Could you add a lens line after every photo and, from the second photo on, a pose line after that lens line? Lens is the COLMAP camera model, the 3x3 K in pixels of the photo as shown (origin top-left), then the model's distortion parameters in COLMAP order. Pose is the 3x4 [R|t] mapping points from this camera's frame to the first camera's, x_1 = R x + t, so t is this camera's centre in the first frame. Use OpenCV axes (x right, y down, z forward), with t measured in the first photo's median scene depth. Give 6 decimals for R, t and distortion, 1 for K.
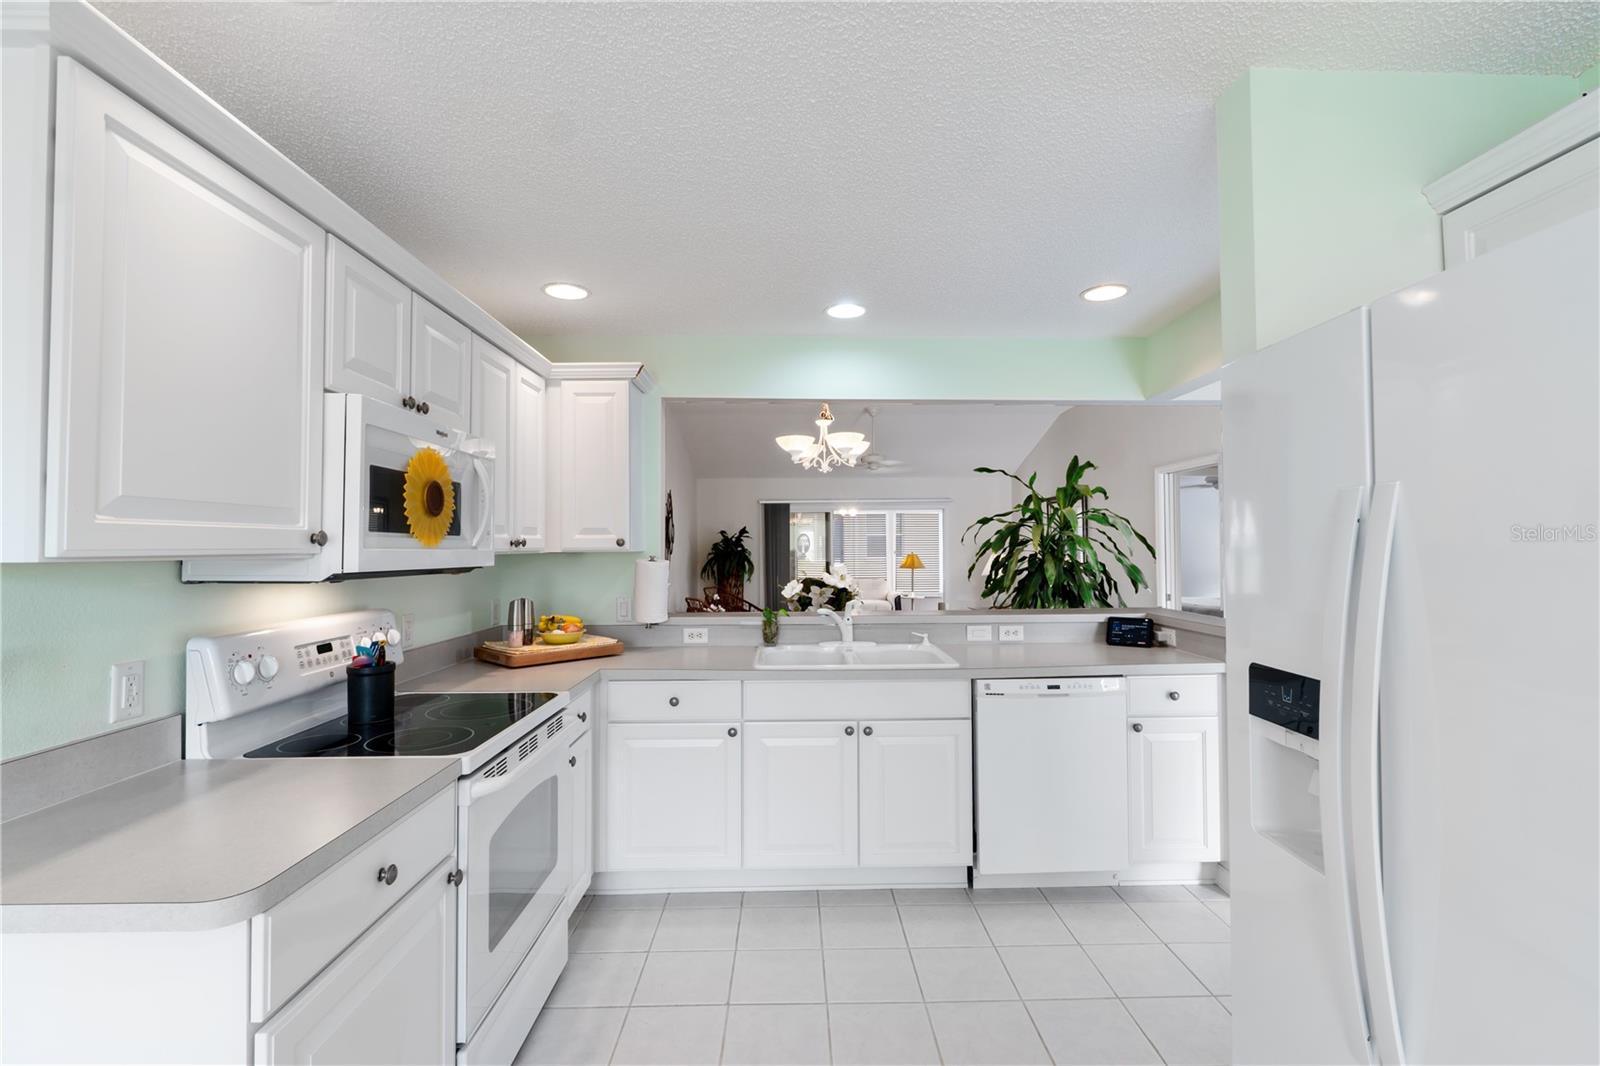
lens RADIAL K [[724.1, 0, 805.8], [0, 724.1, 531.5], [0, 0, 1]] dist [-0.011219, 0.000662]
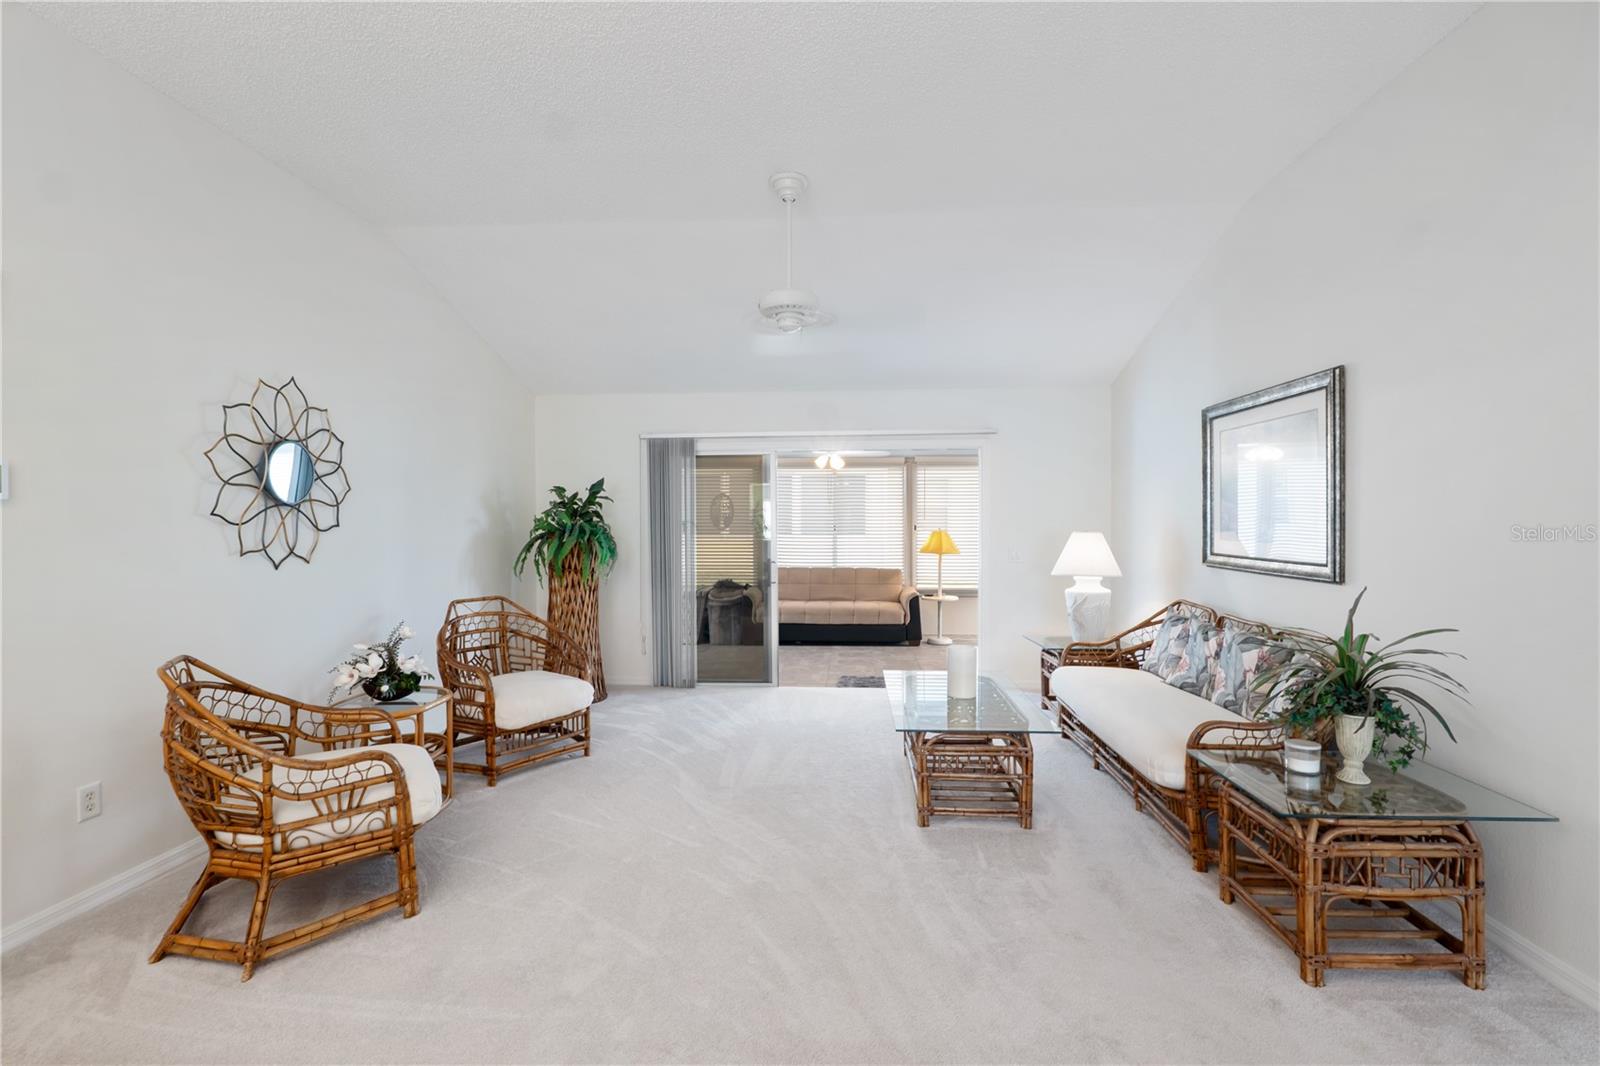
lens RADIAL K [[727.0, 0, 807.2], [0, 727.0, 529.4], [0, 0, 1]] dist [-0.012373, 0.001846]
pose [[0.996231, 0.005217, -0.086582, 0.419801], [-0.002508, 0.999505, 0.031366, 0.049453], [0.086703, -0.031031, 0.995751, 1.727449]]
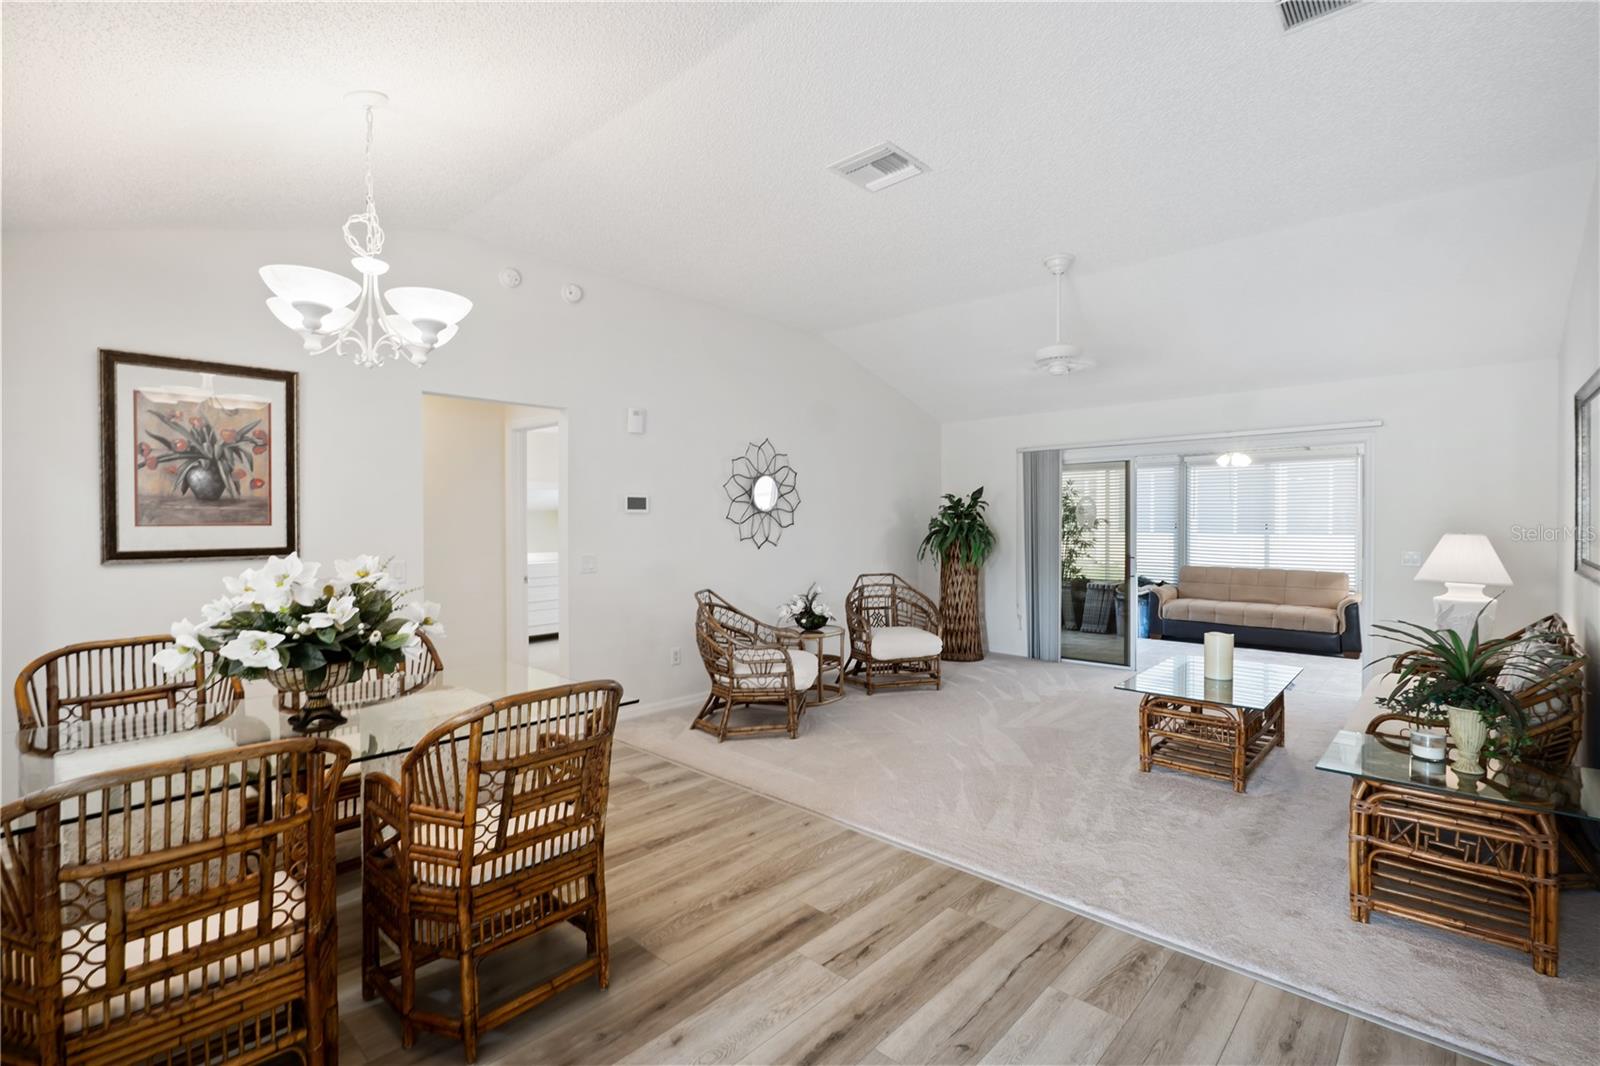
lens RADIAL K [[724.1, 0, 805.8], [0, 724.1, 531.5], [0, 0, 1]] dist [-0.011219, 0.000662]
pose [[0.721610, 0.016899, -0.692094, 0.985093], [0.011813, 0.999256, 0.036716, 0.029463], [0.692199, -0.034670, 0.720873, 1.424842]]
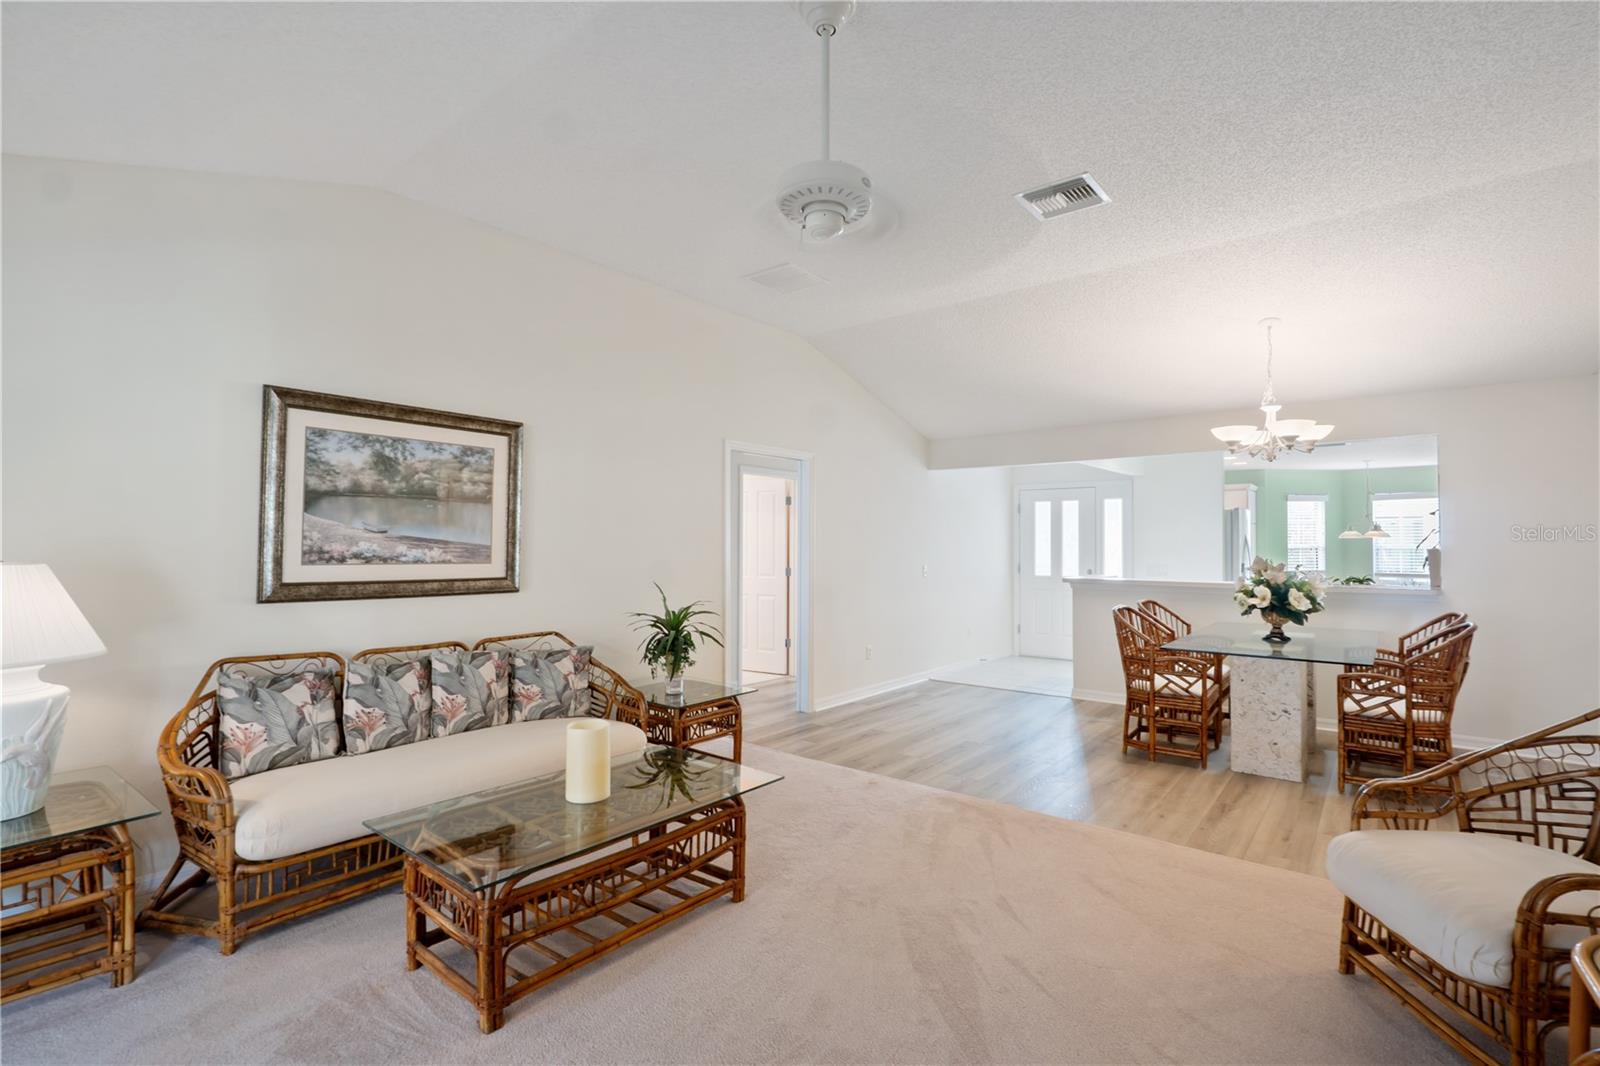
lens RADIAL K [[724.1, 0, 805.8], [0, 724.1, 531.5], [0, 0, 1]] dist [-0.011219, 0.000662]
pose [[-0.763396, 0.016994, 0.645707, -0.195182], [-0.012198, 0.999096, -0.040716, 0.096723], [-0.645816, -0.038959, -0.762499, 3.556079]]
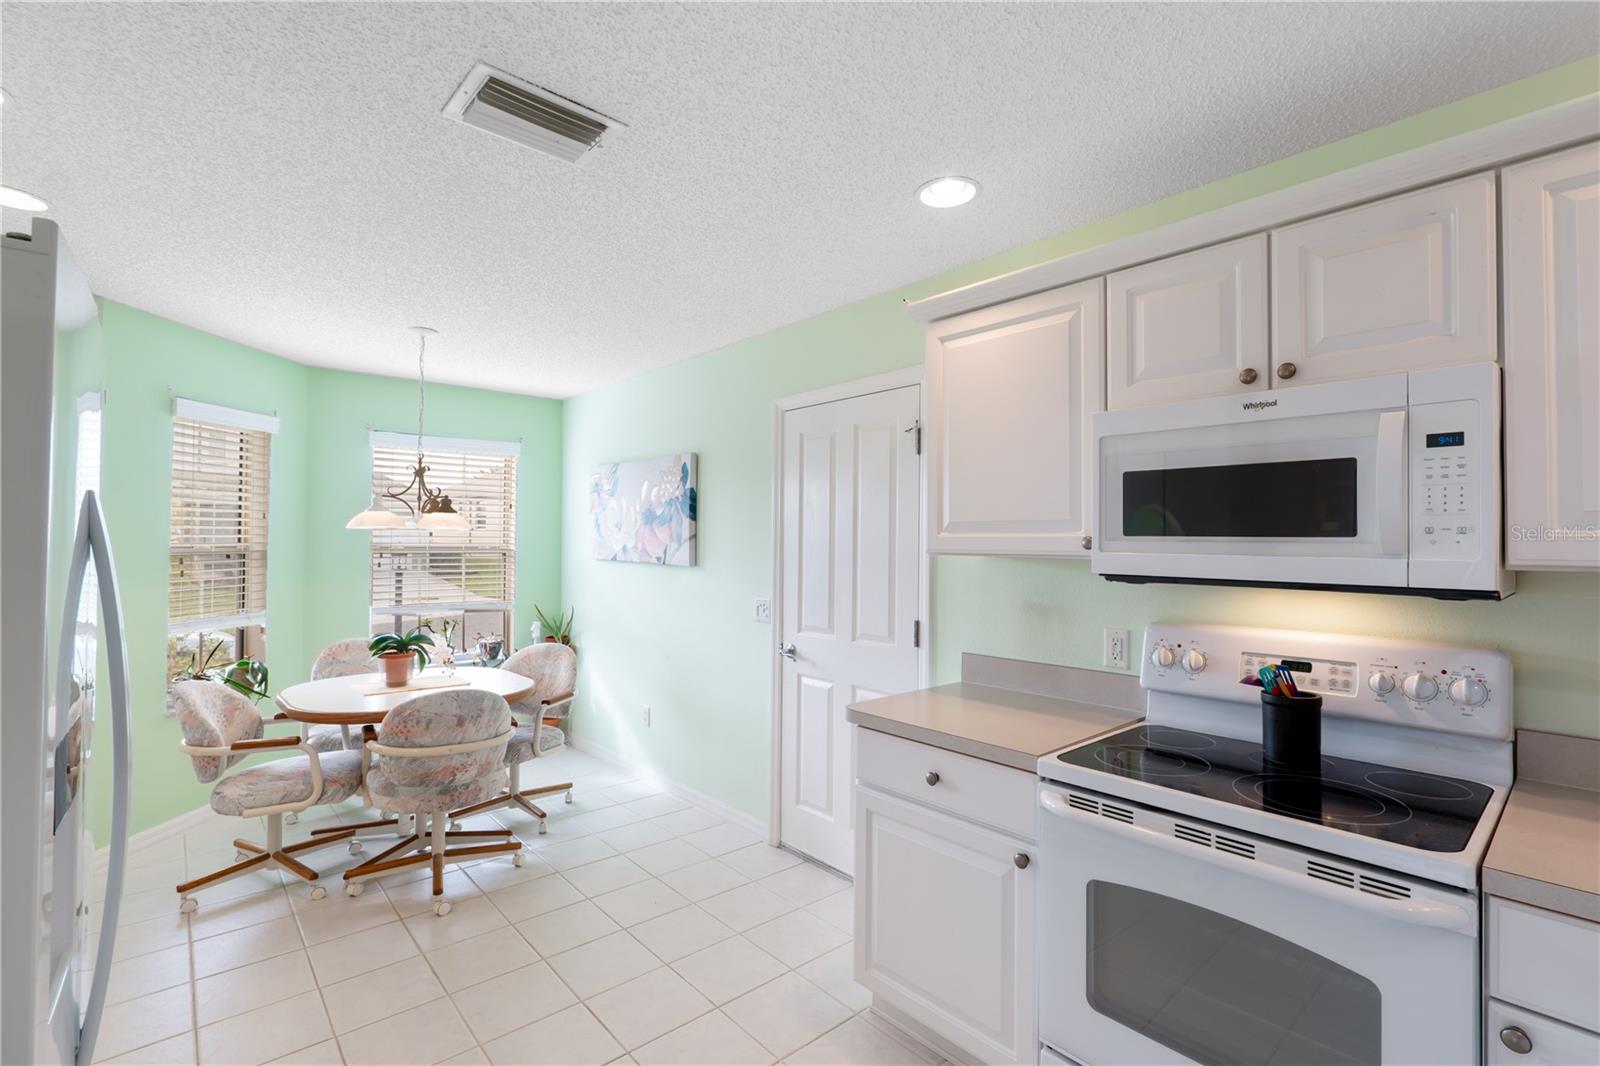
lens RADIAL K [[727.0, 0, 807.2], [0, 727.0, 529.4], [0, 0, 1]] dist [-0.012373, 0.001846]
pose [[-0.760130, -0.009598, -0.649700, 0.255219], [0.013757, 0.999429, -0.030860, 0.009610], [0.649625, -0.032395, -0.759564, 0.904534]]
